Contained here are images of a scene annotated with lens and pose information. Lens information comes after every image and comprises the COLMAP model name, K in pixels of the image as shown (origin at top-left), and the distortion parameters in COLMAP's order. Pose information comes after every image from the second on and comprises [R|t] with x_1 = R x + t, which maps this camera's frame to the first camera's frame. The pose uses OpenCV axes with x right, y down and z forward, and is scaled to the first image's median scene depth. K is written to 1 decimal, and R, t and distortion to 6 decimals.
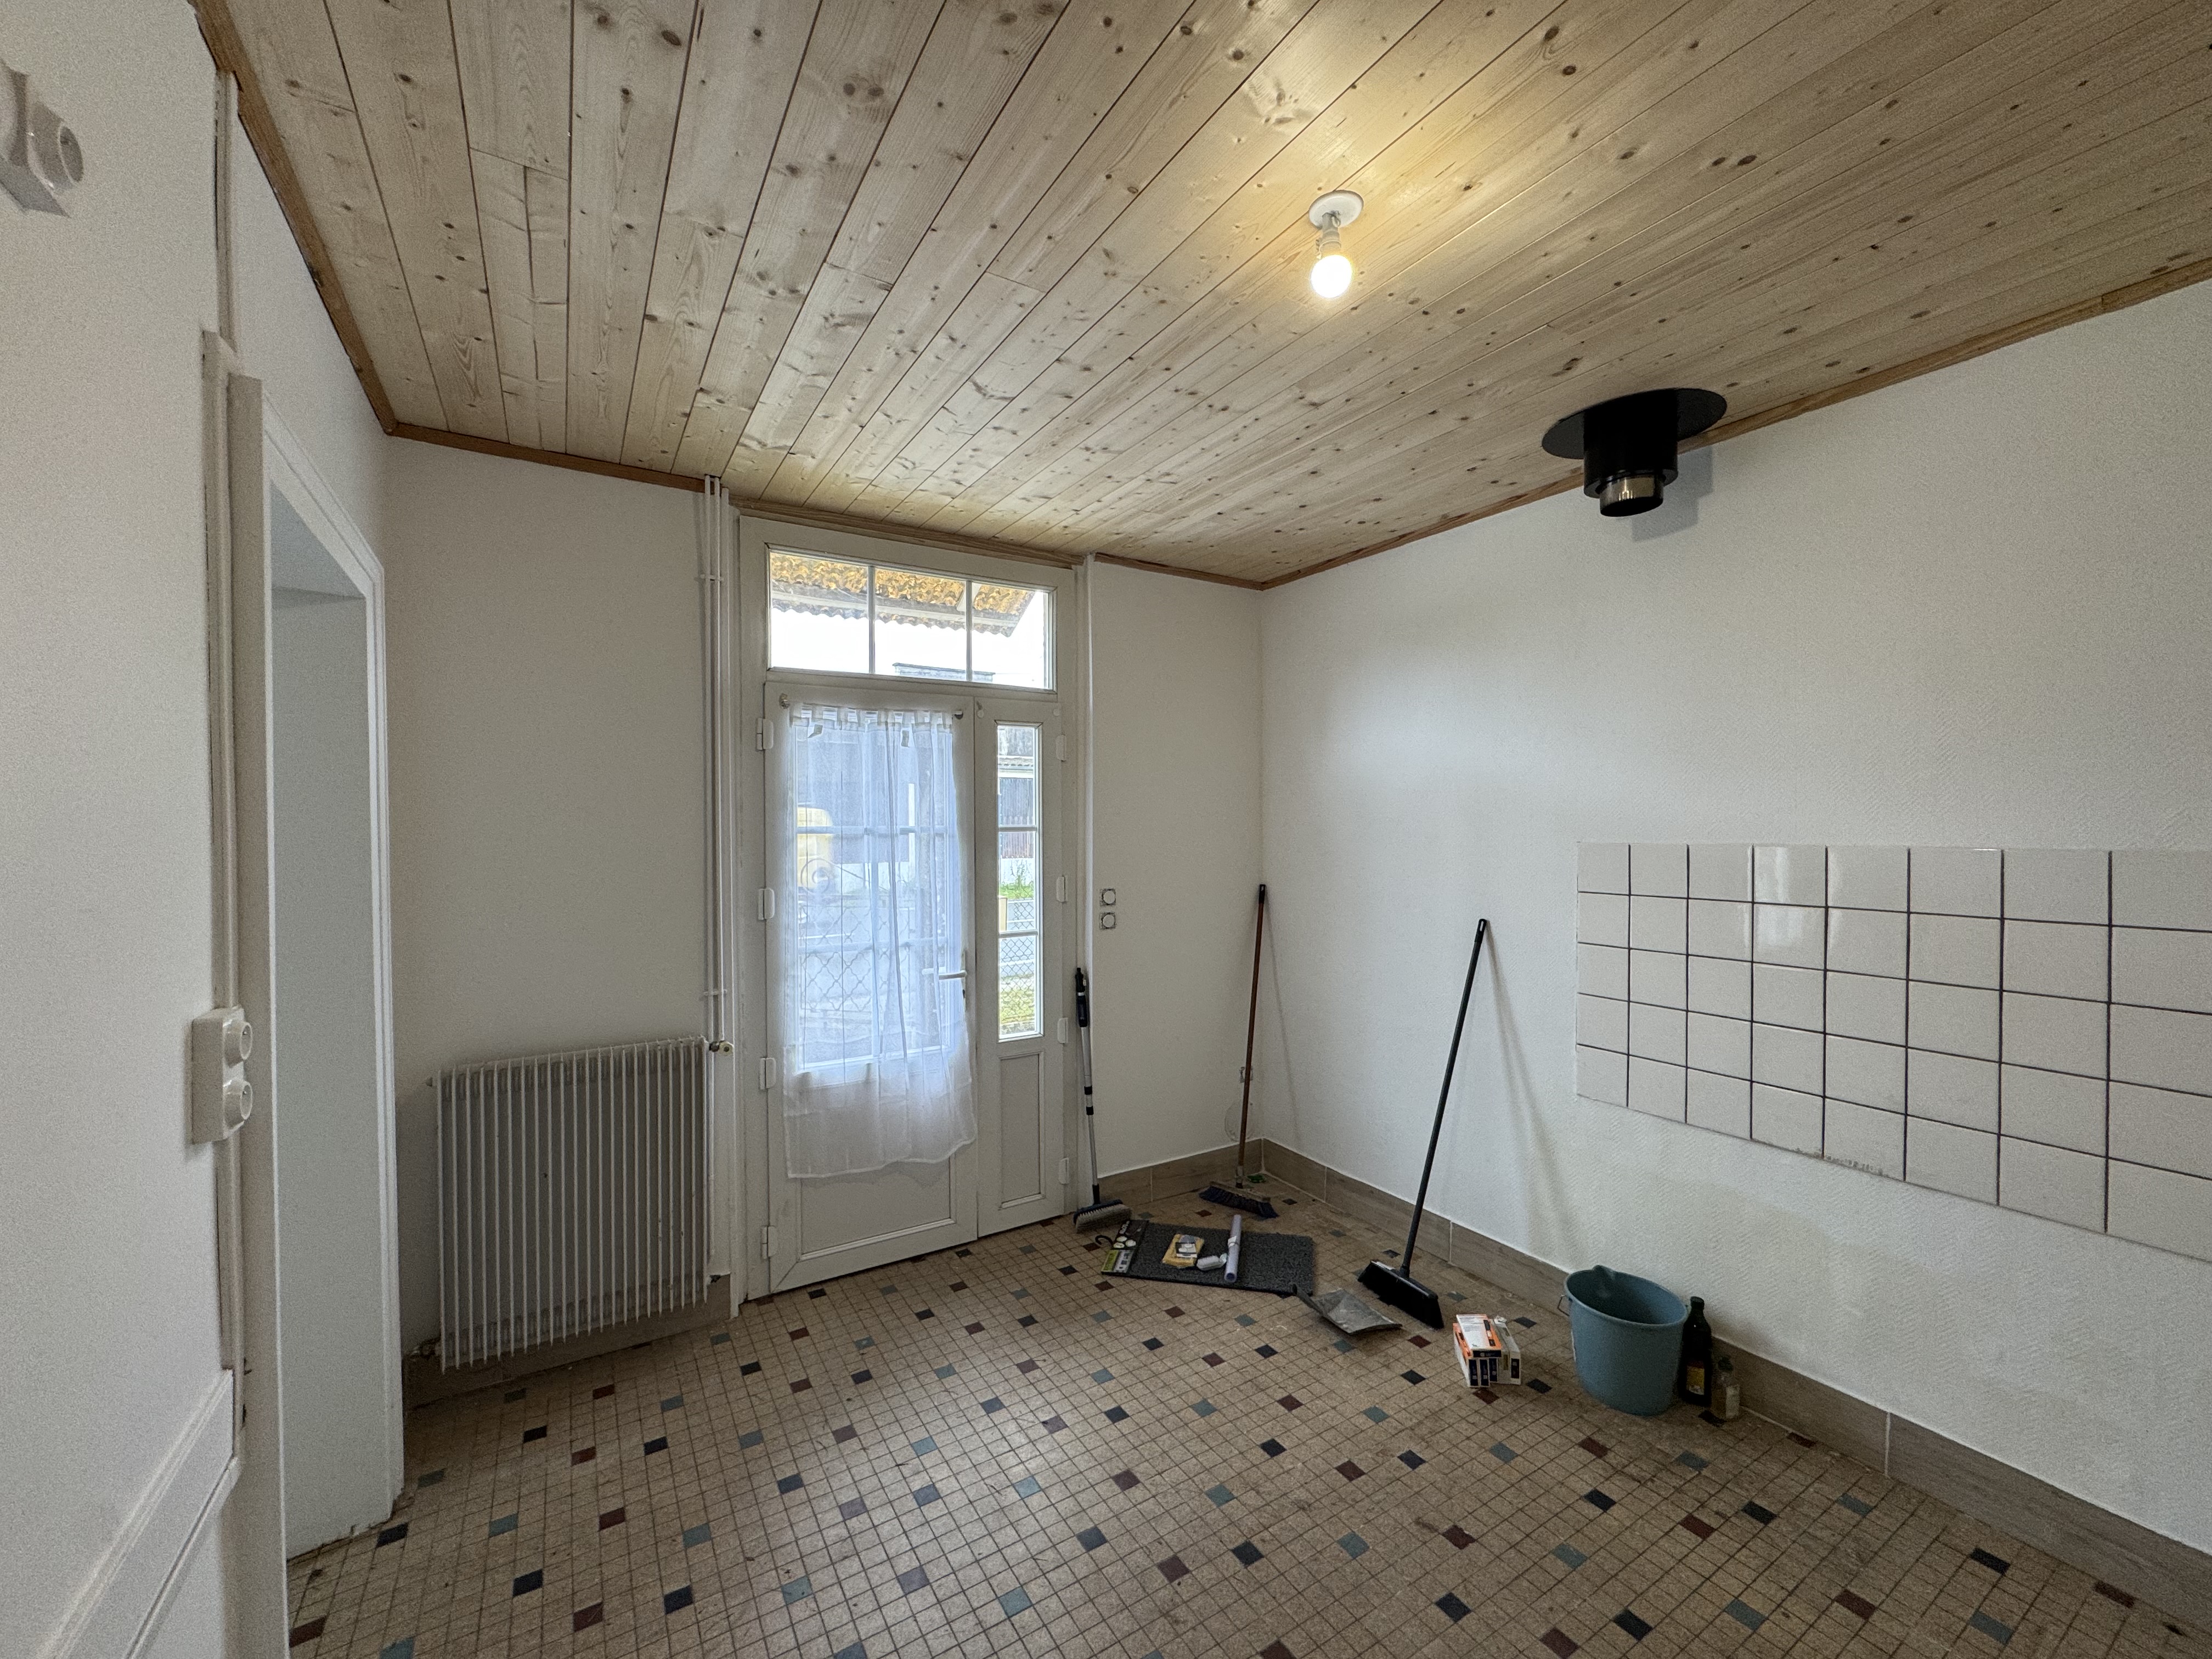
lens RADIAL K [[892.6, 0, 1103.3], [0, 892.6, 834.2], [0, 0, 1]] dist [-0.001674, 0.000182]
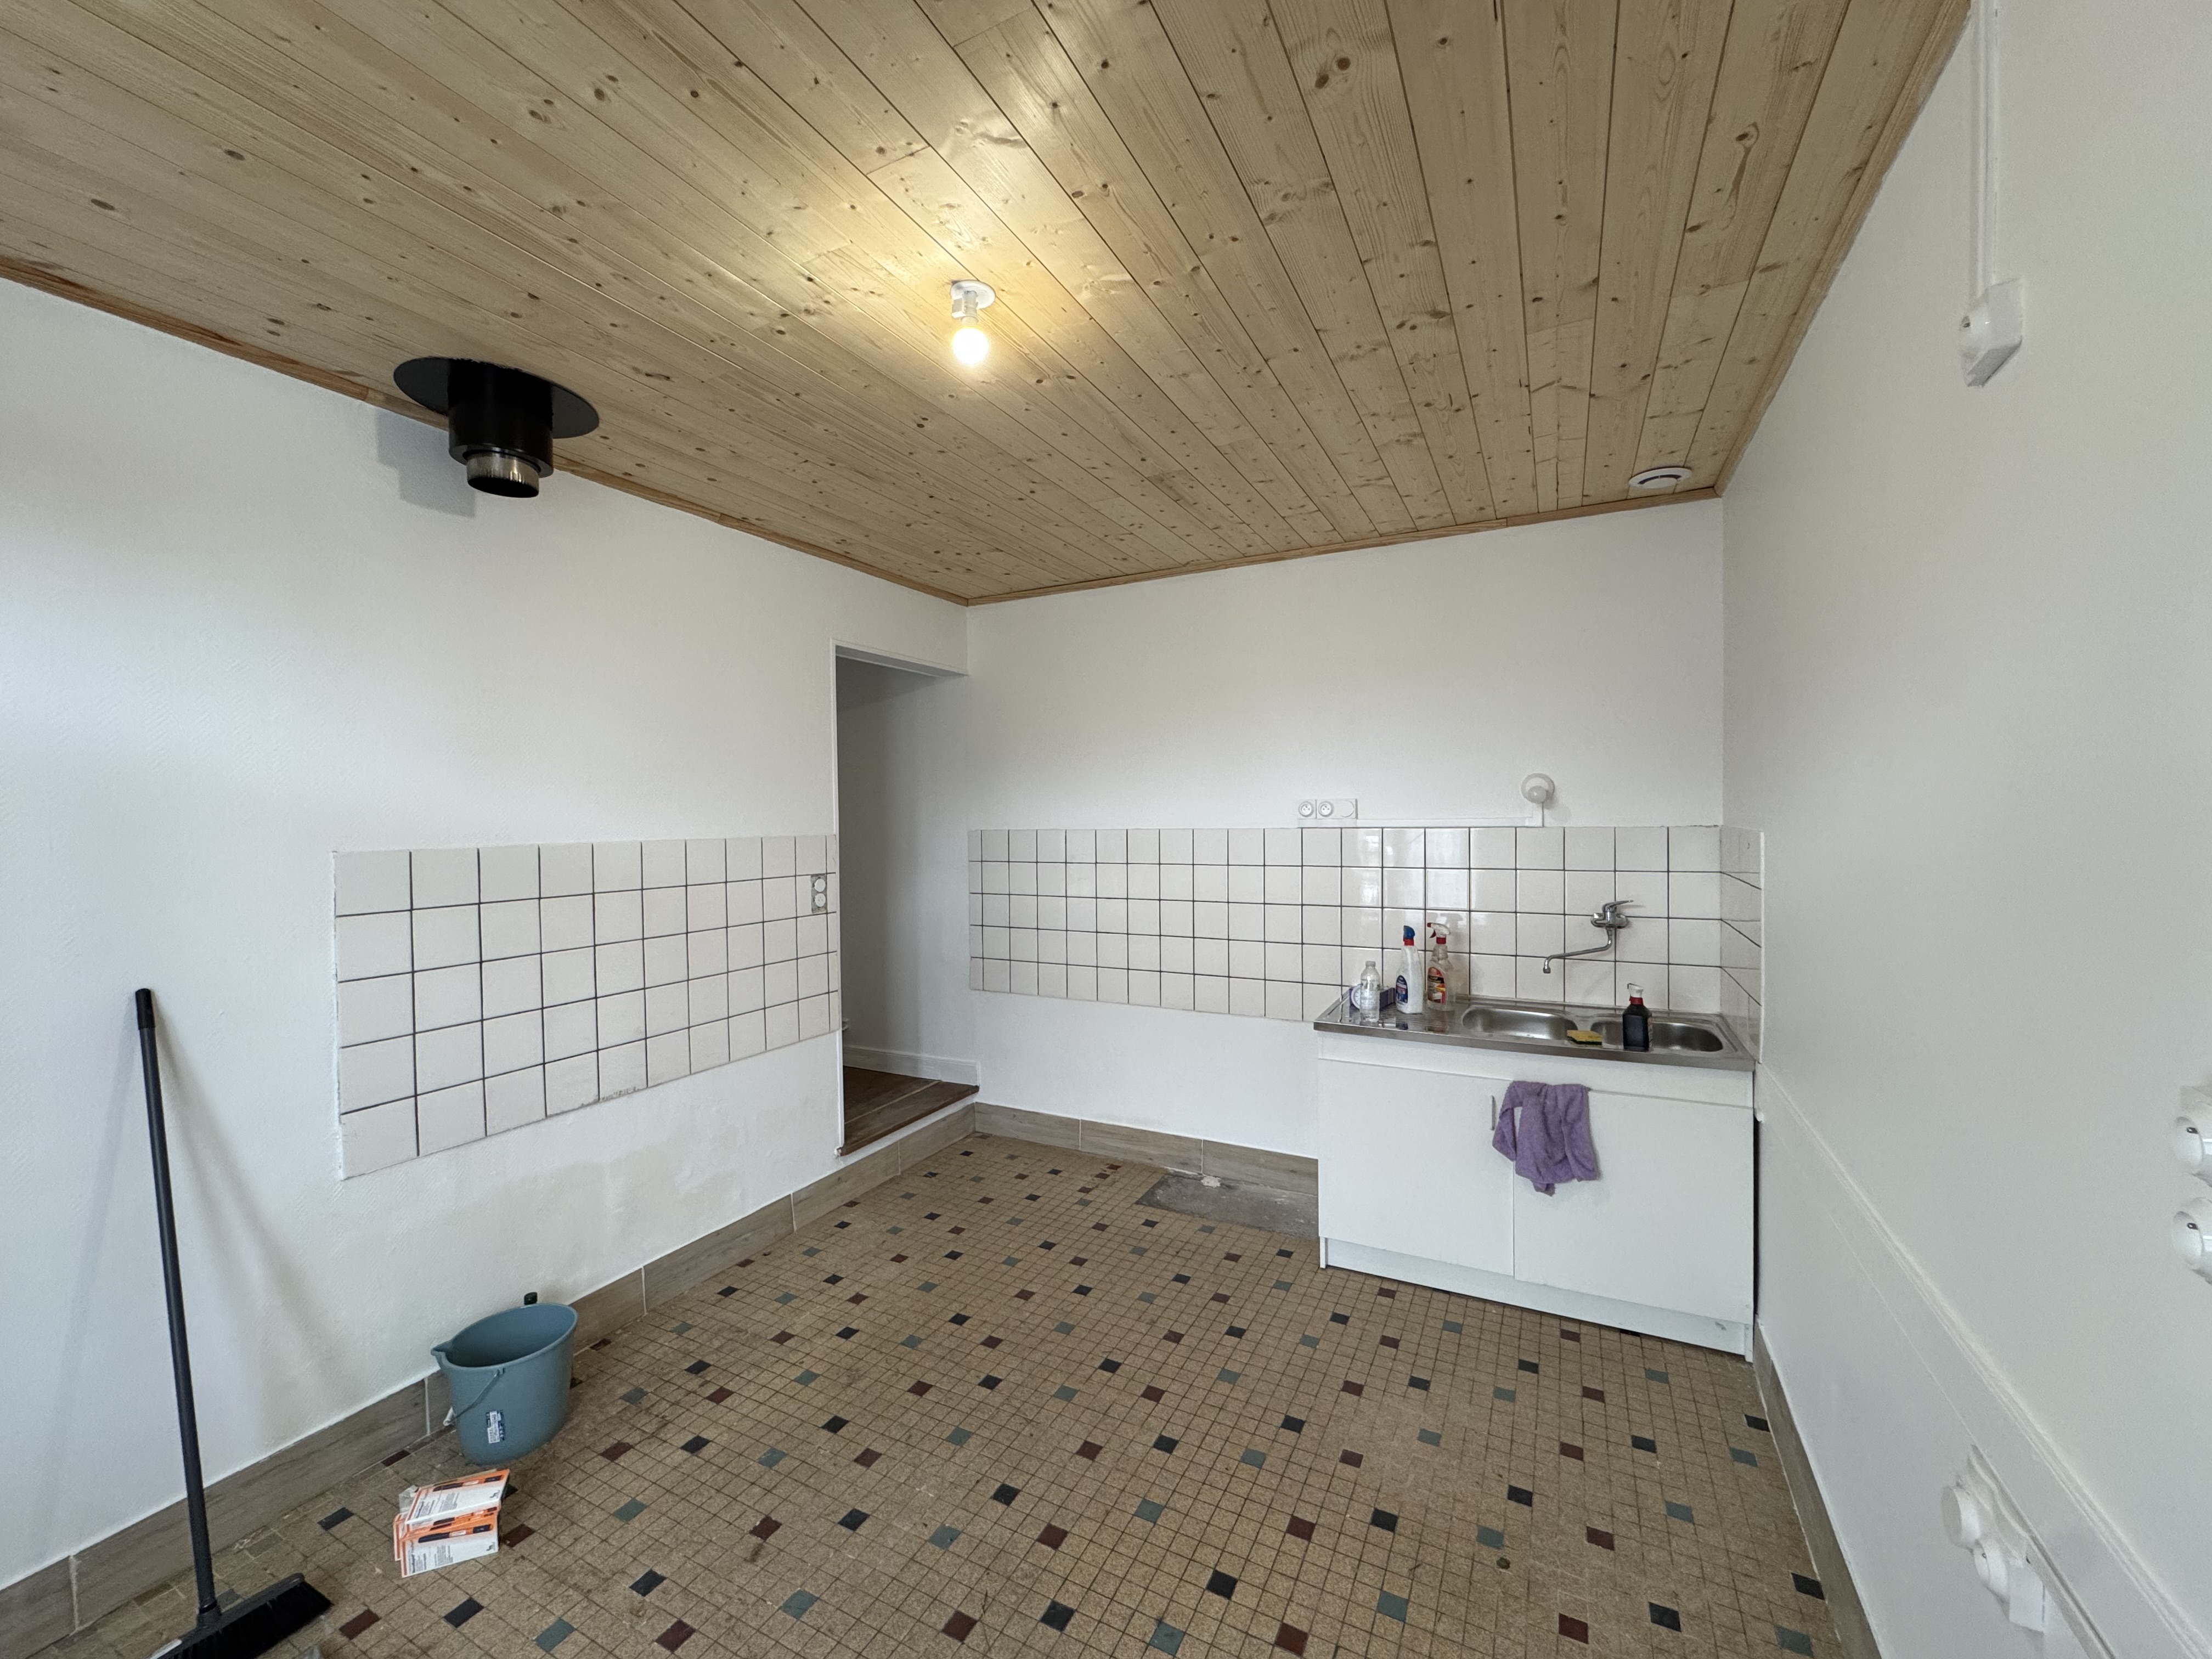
lens RADIAL K [[892.6, 0, 1103.3], [0, 892.6, 834.2], [0, 0, 1]] dist [-0.001674, 0.000182]
pose [[-0.524099, -0.005316, 0.851640, -0.595335], [0.027943, 0.999335, 0.023434, -0.007815], [-0.851199, 0.036079, -0.523602, 1.066536]]
